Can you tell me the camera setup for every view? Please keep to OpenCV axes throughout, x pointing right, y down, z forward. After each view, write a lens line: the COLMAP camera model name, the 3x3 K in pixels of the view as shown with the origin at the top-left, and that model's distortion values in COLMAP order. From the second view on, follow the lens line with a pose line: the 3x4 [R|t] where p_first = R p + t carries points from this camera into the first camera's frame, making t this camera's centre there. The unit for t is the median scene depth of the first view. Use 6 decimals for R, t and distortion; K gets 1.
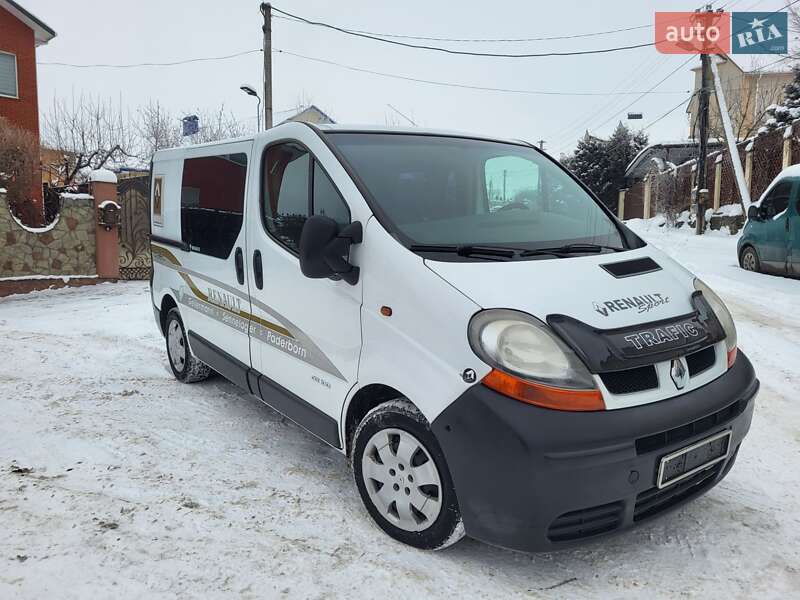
lens RADIAL K [[604.5, 0, 402.4], [0, 604.5, 304.1], [0, 0, 1]] dist [0.061037, -0.043876]
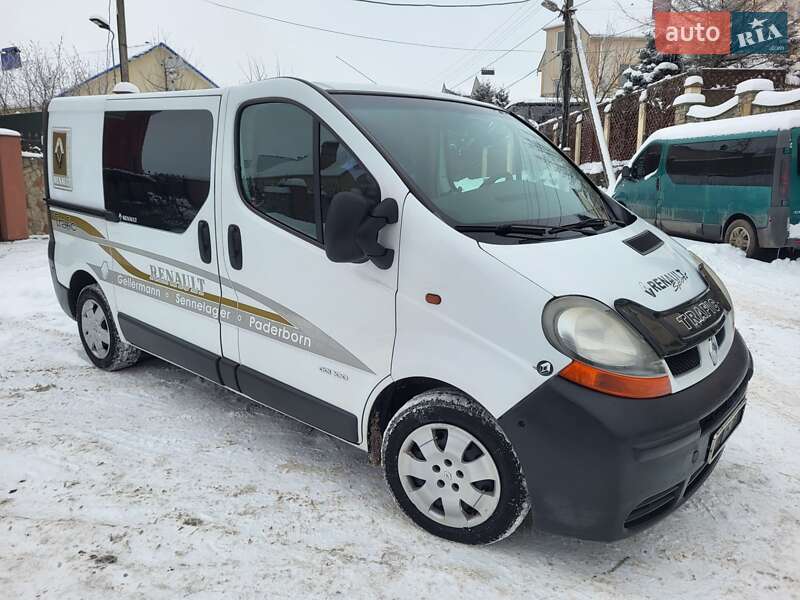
lens RADIAL K [[605.9, 0, 395.3], [0, 605.9, 301.0], [0, 0, 1]] dist [0.062340, -0.048138]
pose [[0.975609, -0.037203, 0.216340, -0.240835], [0.021527, 0.996998, 0.074370, -0.046857], [-0.218458, -0.067899, 0.973481, 0.100744]]
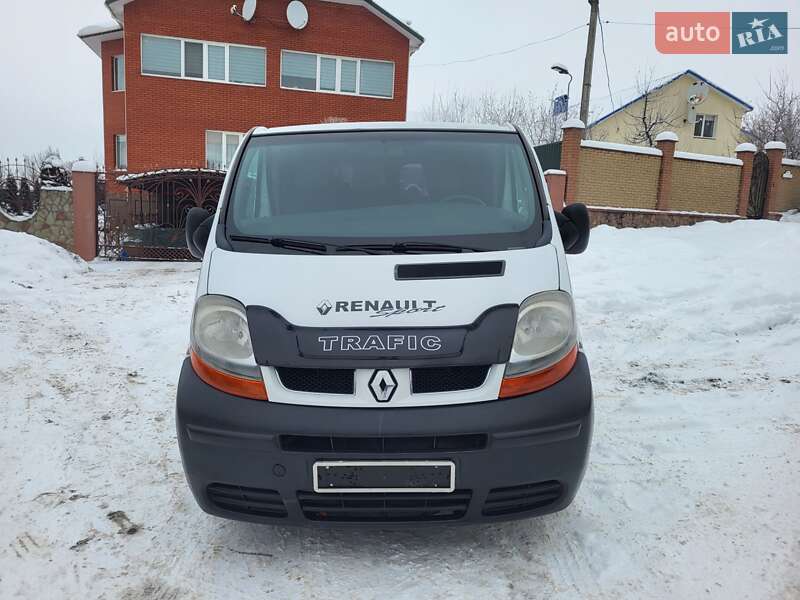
lens RADIAL K [[603.7, 0, 389.1], [0, 603.7, 294.0], [0, 0, 1]] dist [0.065466, -0.048960]
pose [[0.798901, 0.103546, -0.592482, 0.835263], [-0.090852, 0.994542, 0.051308, -0.062610], [0.594561, 0.012838, 0.803948, 0.212716]]
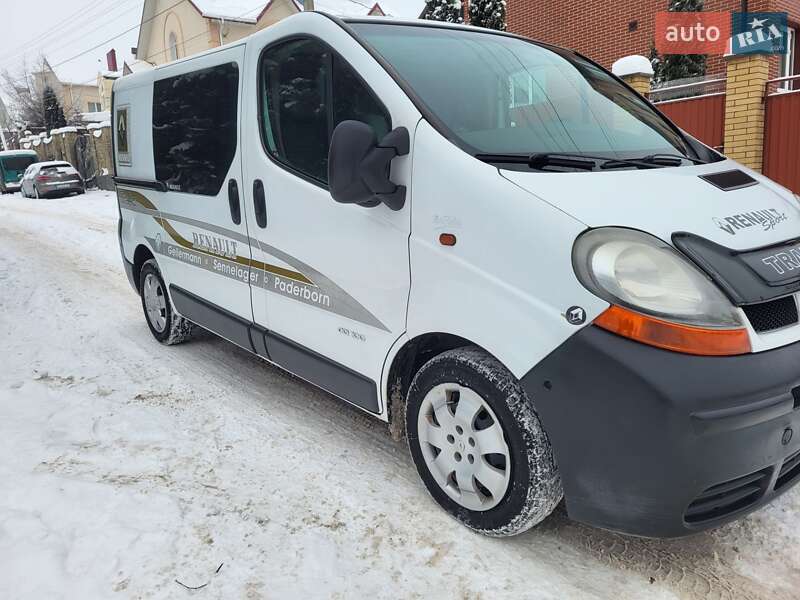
lens RADIAL K [[603.7, 0, 389.1], [0, 603.7, 294.0], [0, 0, 1]] dist [0.065466, -0.048960]
pose [[0.998516, -0.036133, 0.040743, -0.116801], [0.033845, 0.997884, 0.055511, 0.030877], [-0.042663, -0.054049, 0.997626, 0.187044]]
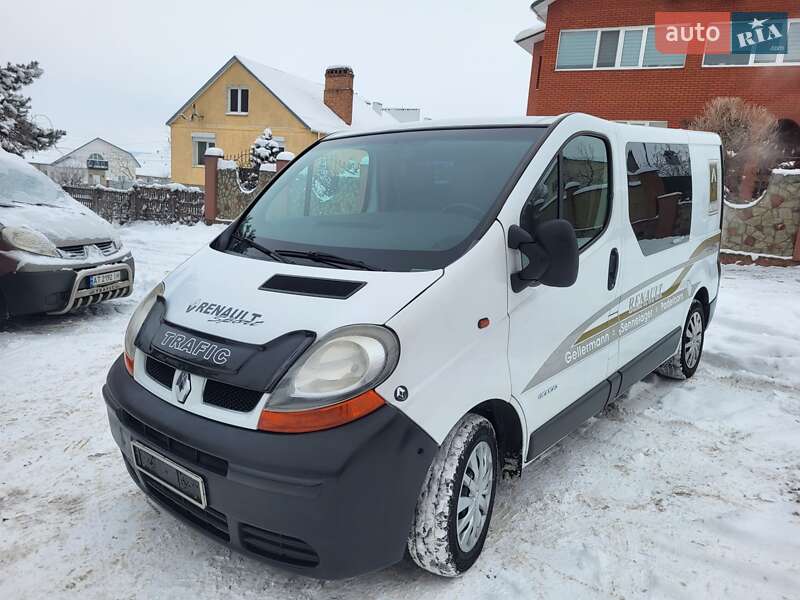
lens RADIAL K [[603.9, 0, 400.0], [0, 603.9, 297.4], [0, 0, 1]] dist [0.064017, -0.048893]
pose [[0.223972, 0.191313, -0.955634, 1.198770], [-0.154243, 0.975144, 0.159069, -0.196078], [0.962313, 0.111773, 0.247914, 0.901657]]
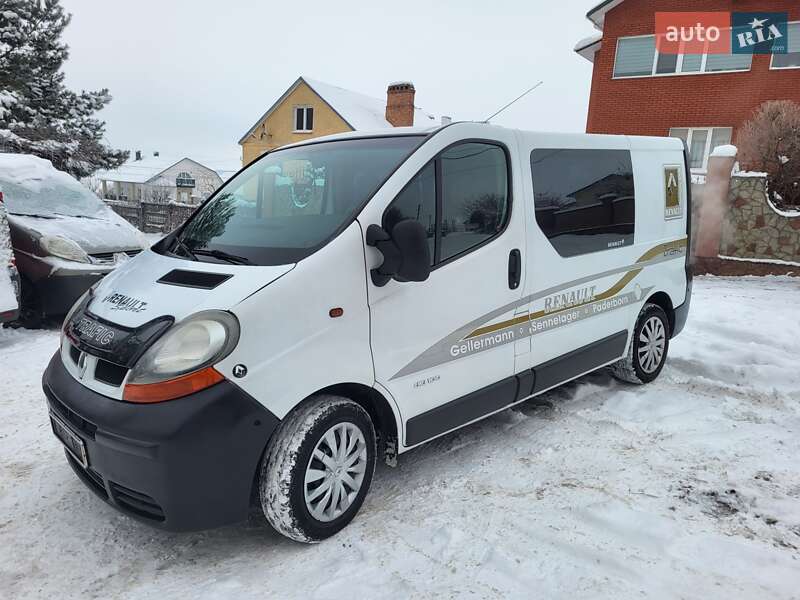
lens RADIAL K [[603.3, 0, 397.9], [0, 603.3, 299.0], [0, 0, 1]] dist [0.065552, -0.048364]
pose [[0.099122, 0.174393, -0.979674, 1.336119], [-0.144905, 0.976558, 0.159177, -0.225800], [0.984468, 0.126182, 0.122069, 1.189378]]
